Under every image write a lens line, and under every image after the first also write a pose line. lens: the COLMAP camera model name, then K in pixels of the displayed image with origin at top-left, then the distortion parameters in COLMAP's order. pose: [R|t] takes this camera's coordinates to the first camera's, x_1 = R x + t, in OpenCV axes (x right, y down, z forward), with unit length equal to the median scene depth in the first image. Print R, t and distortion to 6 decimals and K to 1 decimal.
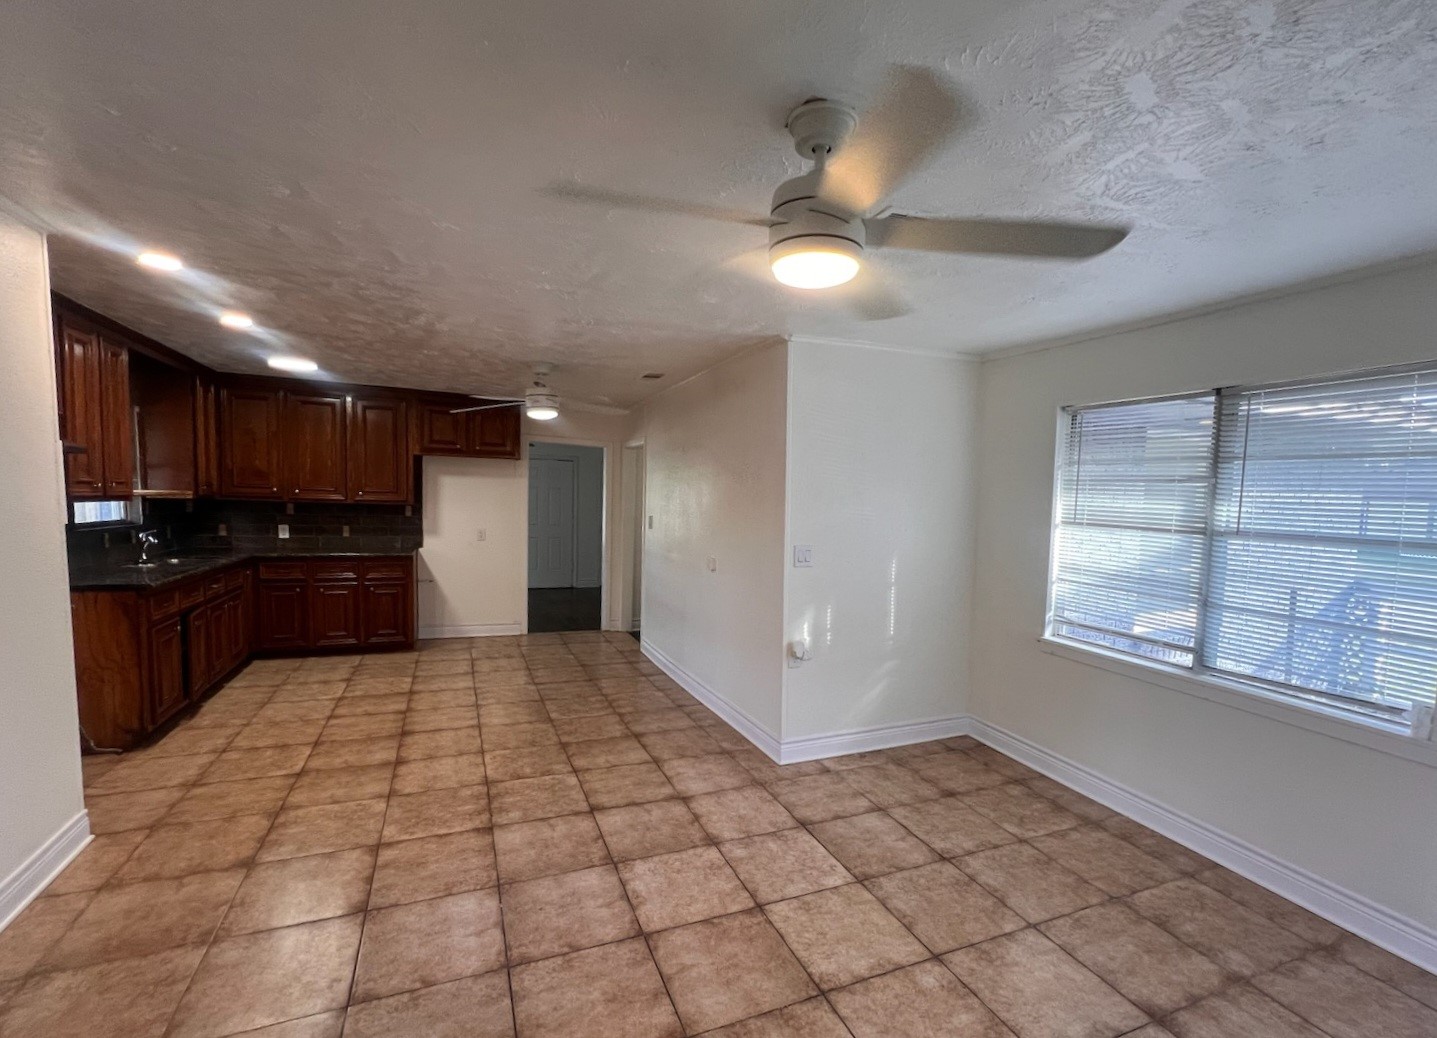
lens RADIAL K [[641.2, 0, 718.2], [0, 641.2, 527.9], [0, 0, 1]] dist [0.000922, 0.000157]
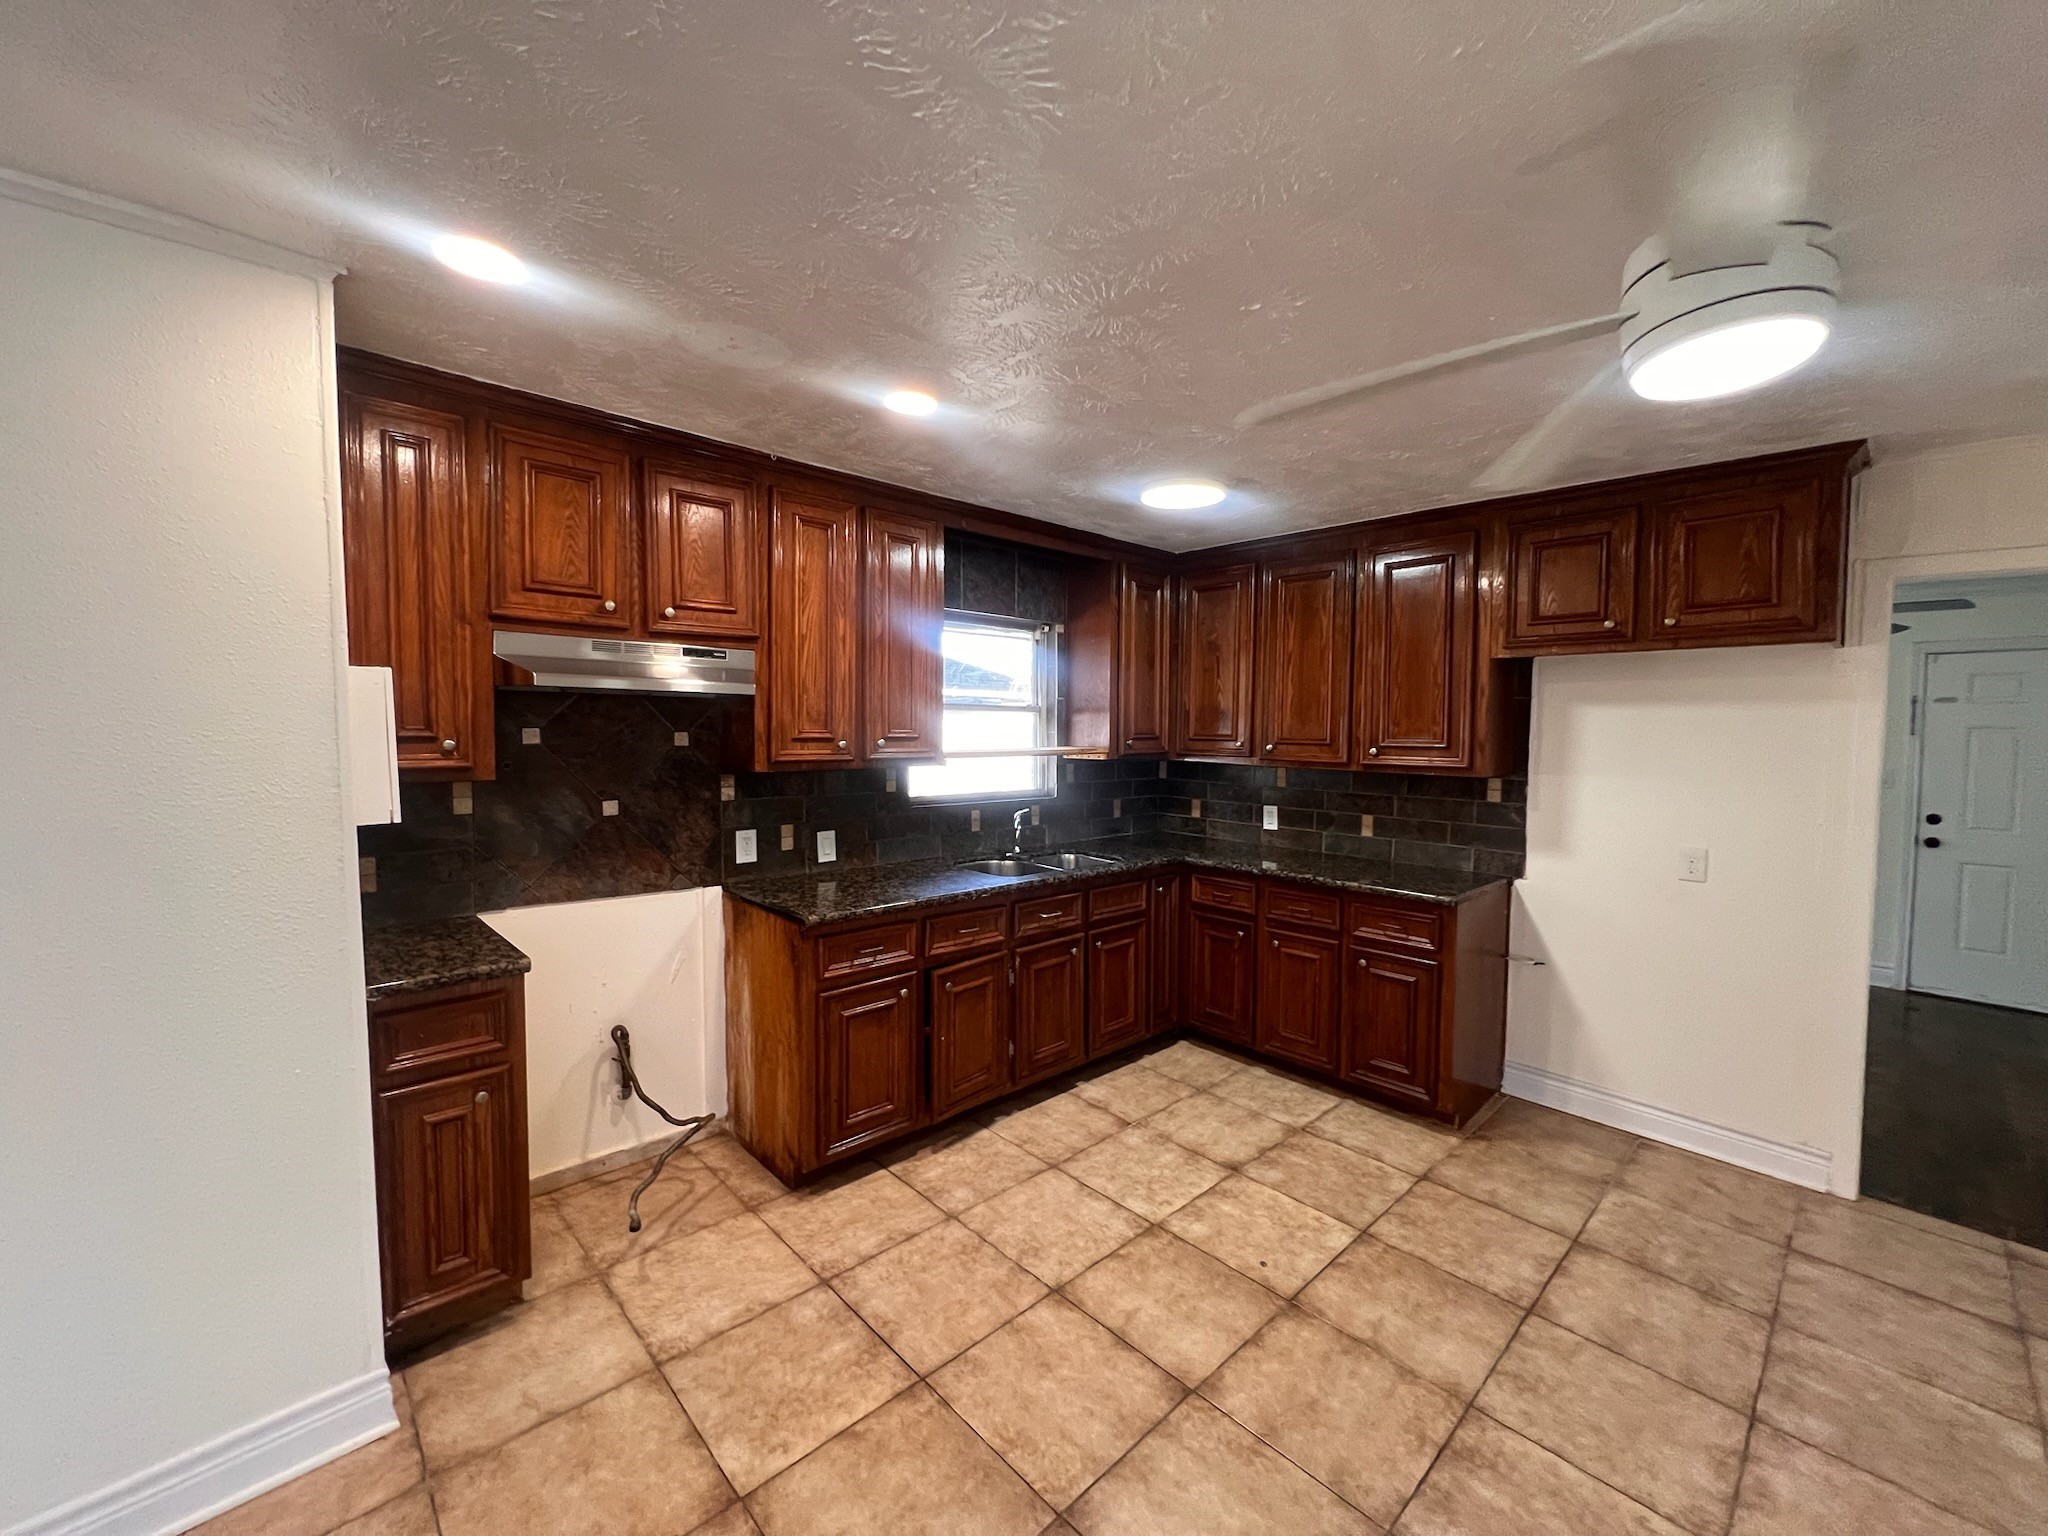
lens RADIAL K [[825.5, 0, 1018.7], [0, 825.5, 768.1], [0, 0, 1]] dist [0.003351, 0.000523]
pose [[0.362484, 0.021184, -0.931749, -0.095427], [-0.048028, 0.998838, 0.004025, -0.034631], [0.930752, 0.043291, 0.363080, 0.604903]]
